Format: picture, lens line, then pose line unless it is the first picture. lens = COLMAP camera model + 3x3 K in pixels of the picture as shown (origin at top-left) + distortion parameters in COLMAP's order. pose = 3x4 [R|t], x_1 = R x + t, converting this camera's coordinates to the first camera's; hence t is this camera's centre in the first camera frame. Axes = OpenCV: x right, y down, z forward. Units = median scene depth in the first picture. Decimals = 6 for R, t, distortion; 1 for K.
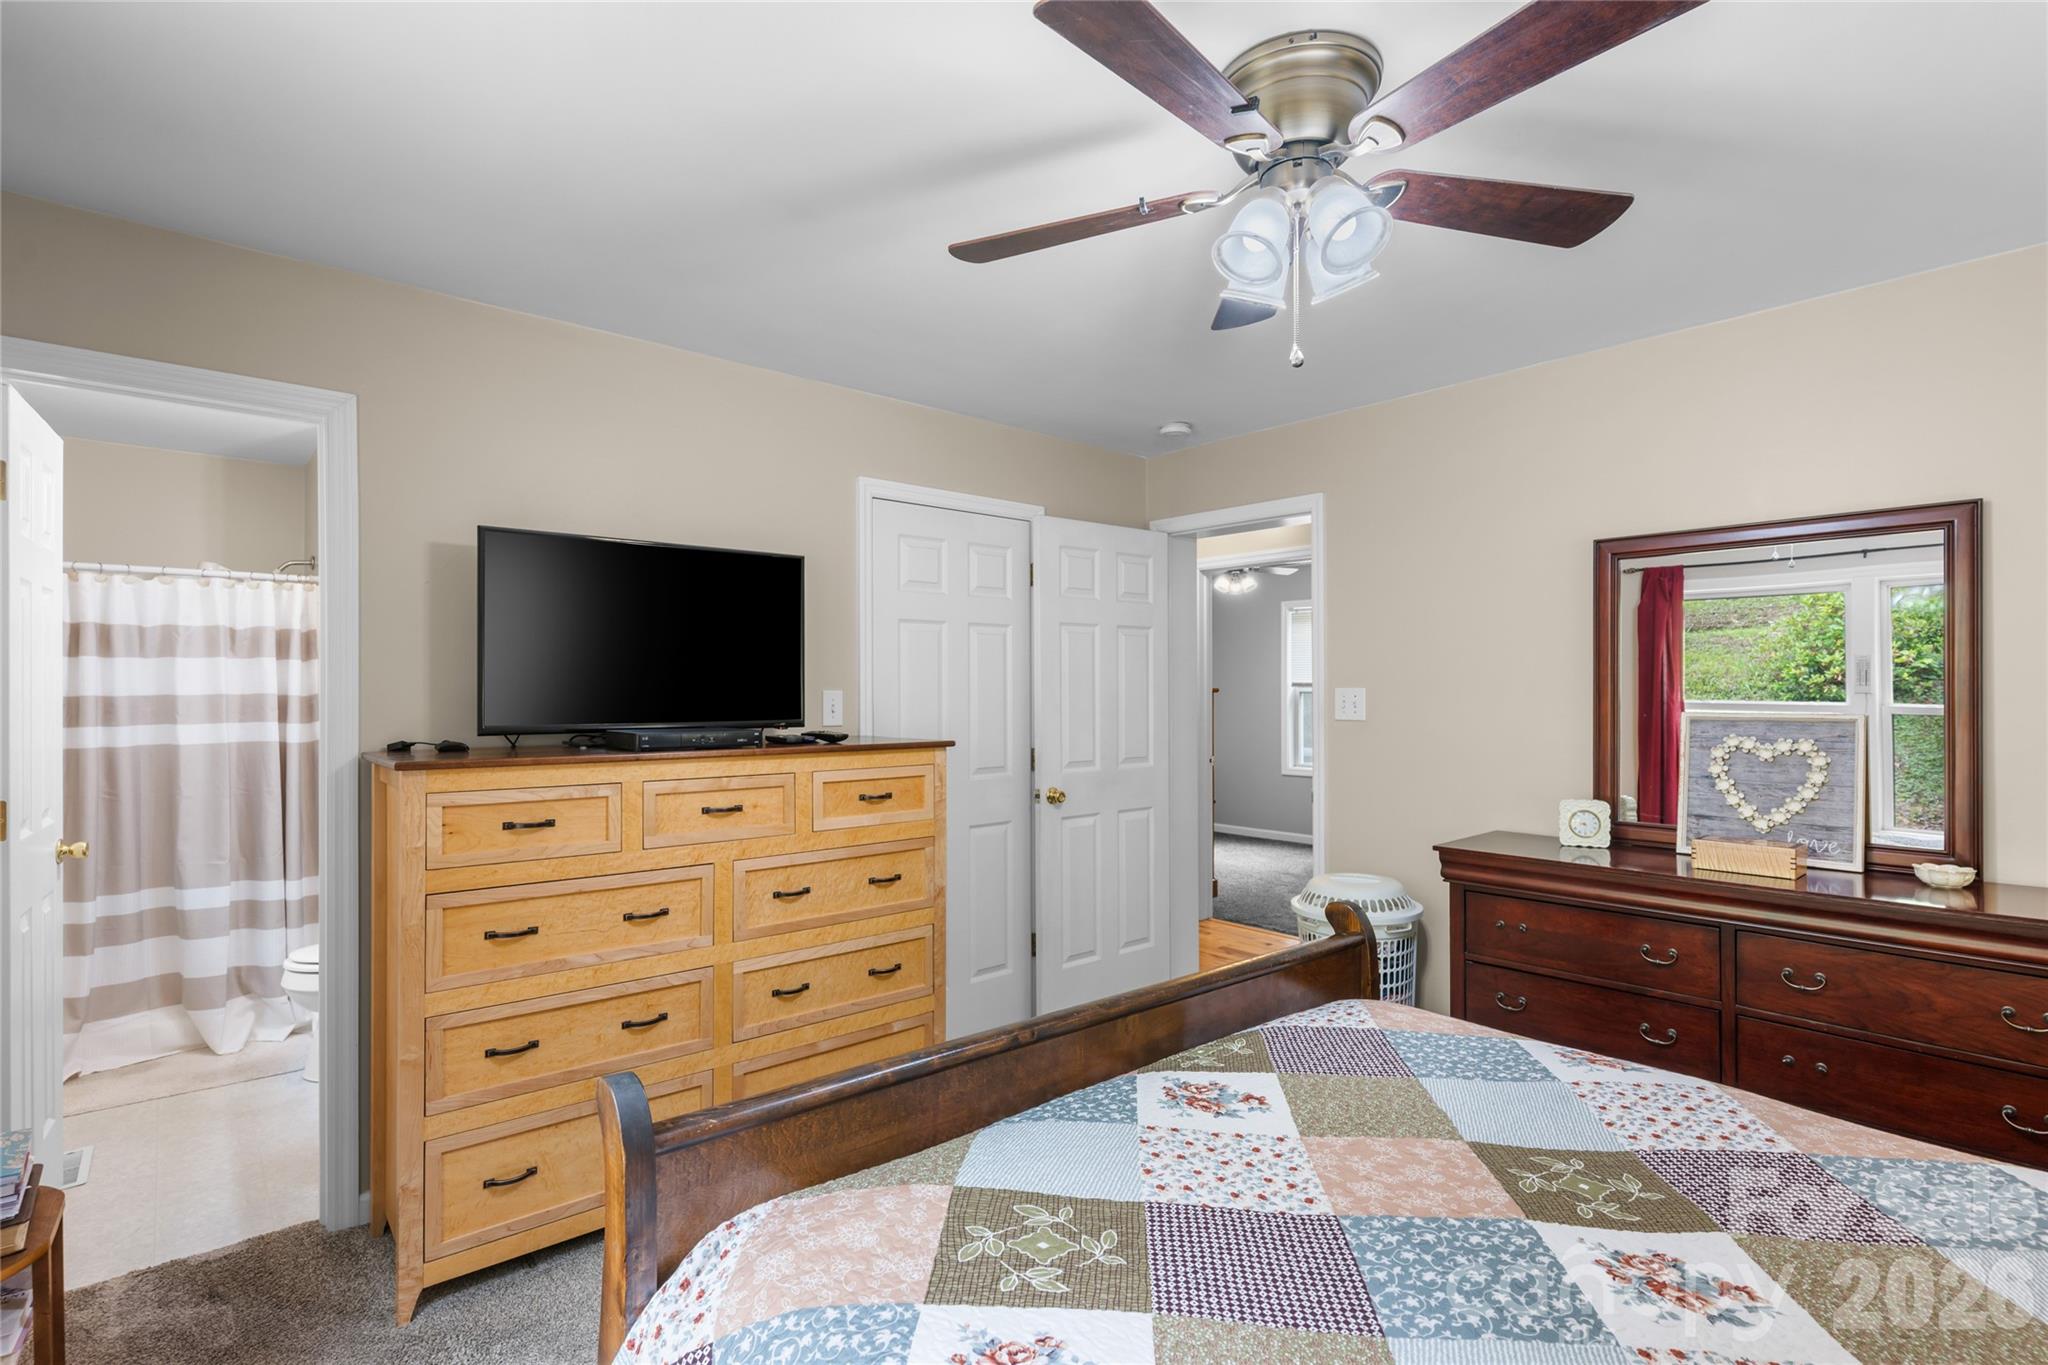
lens RADIAL K [[986.3, 0, 1024.4], [0, 986.3, 682.4], [0, 0, 1]] dist [-0.001169, 0.001915]
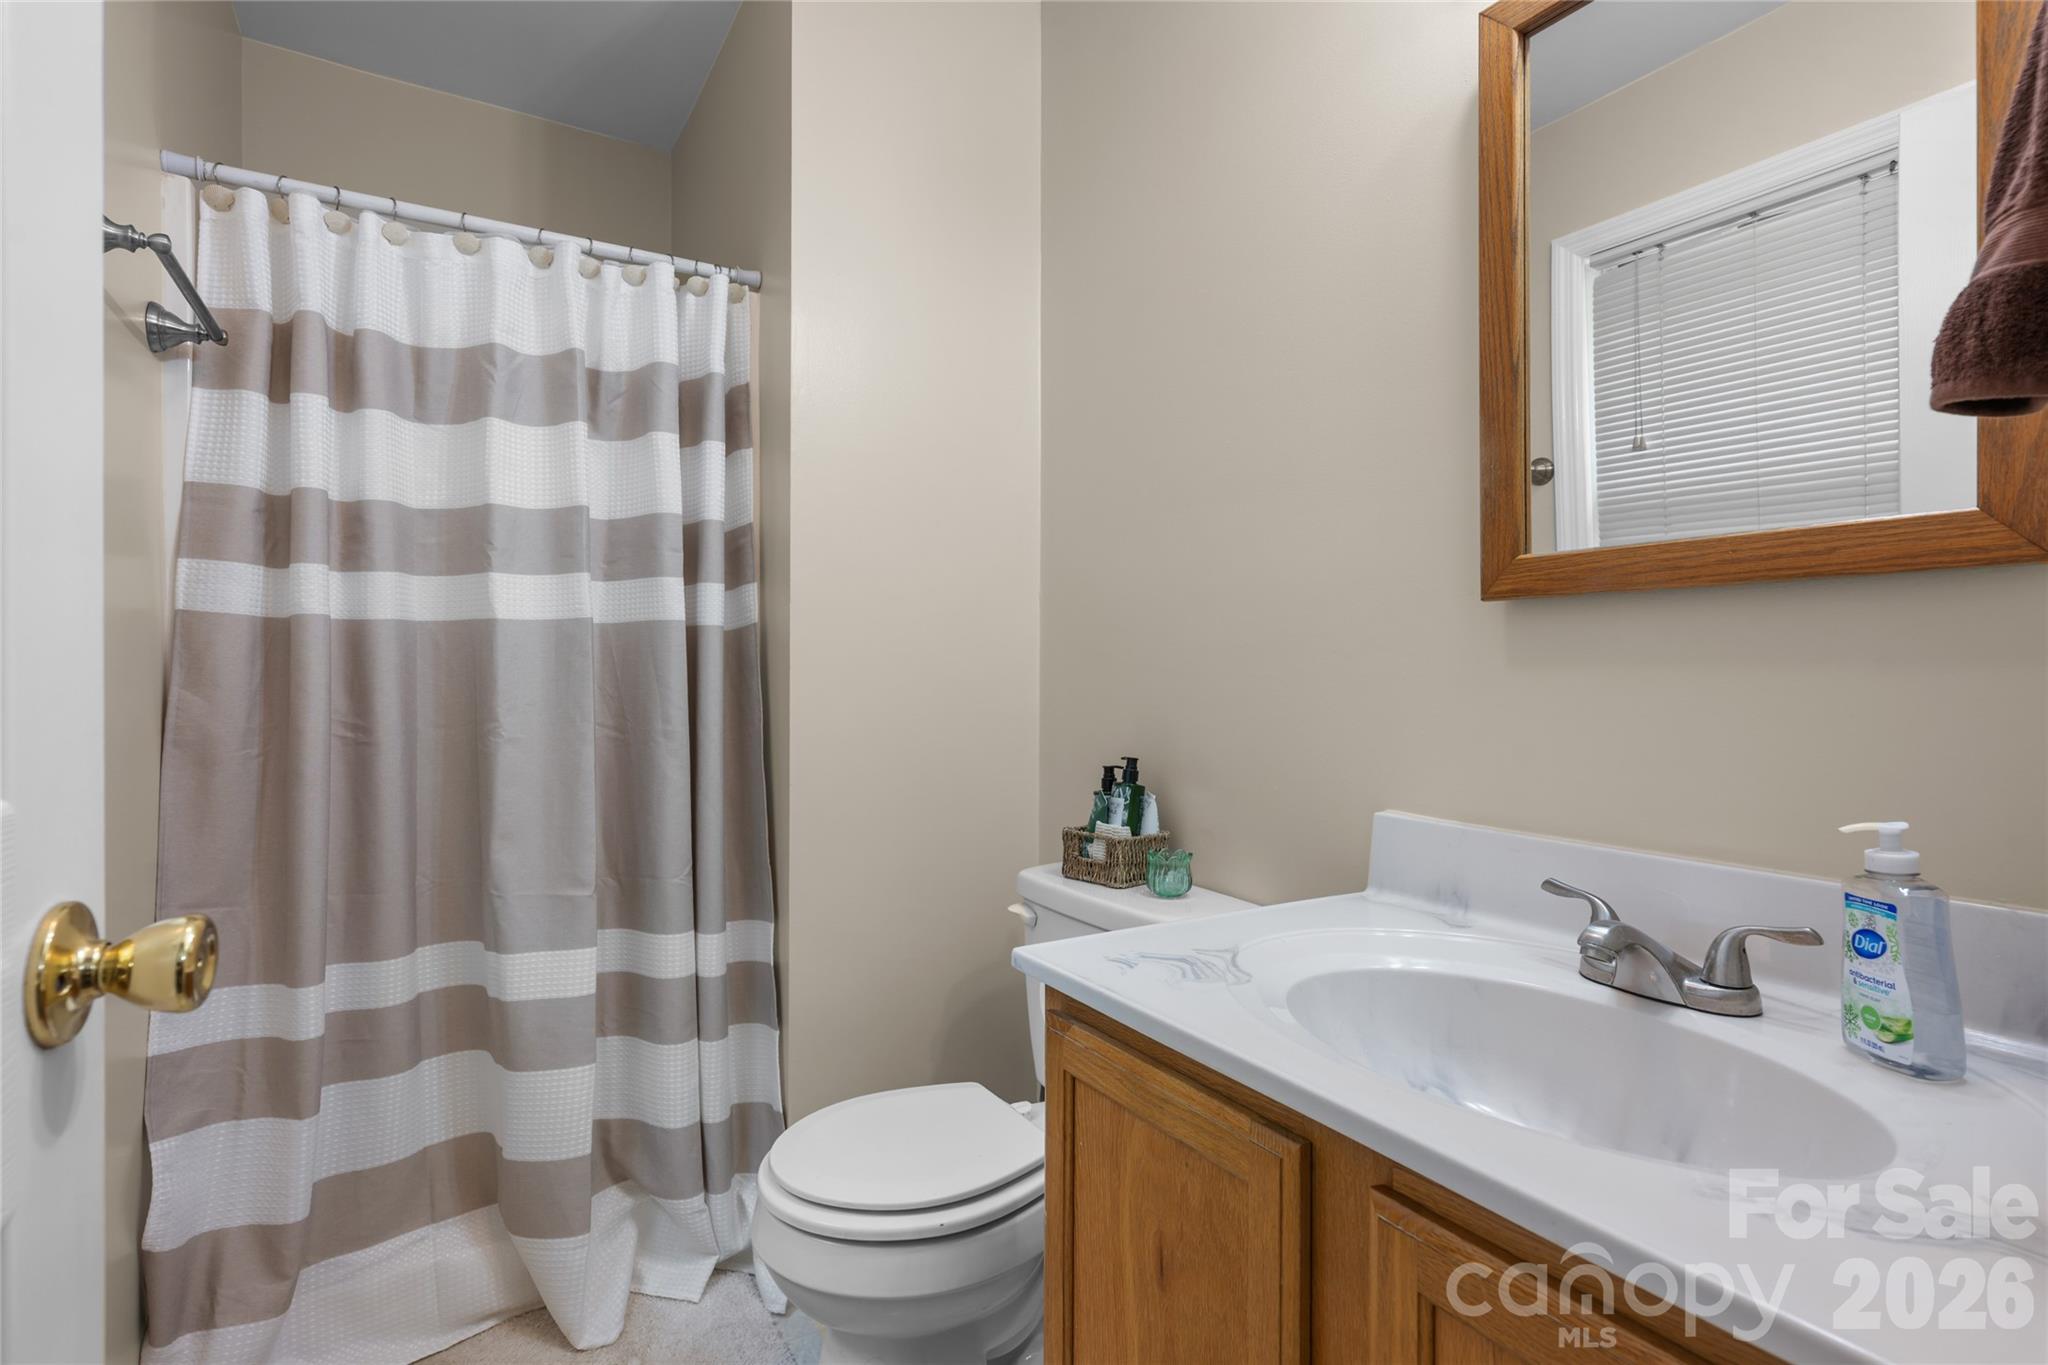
lens RADIAL K [[986.3, 0, 1014.8], [0, 986.3, 668.9], [0, 0, 1]] dist [-0.001169, 0.001915]
pose [[0.985272, -0.000019, -0.170997, -0.552680], [-0.000524, 0.999995, -0.003132, 0.085803], [0.170996, 0.003175, 0.985267, 0.606591]]
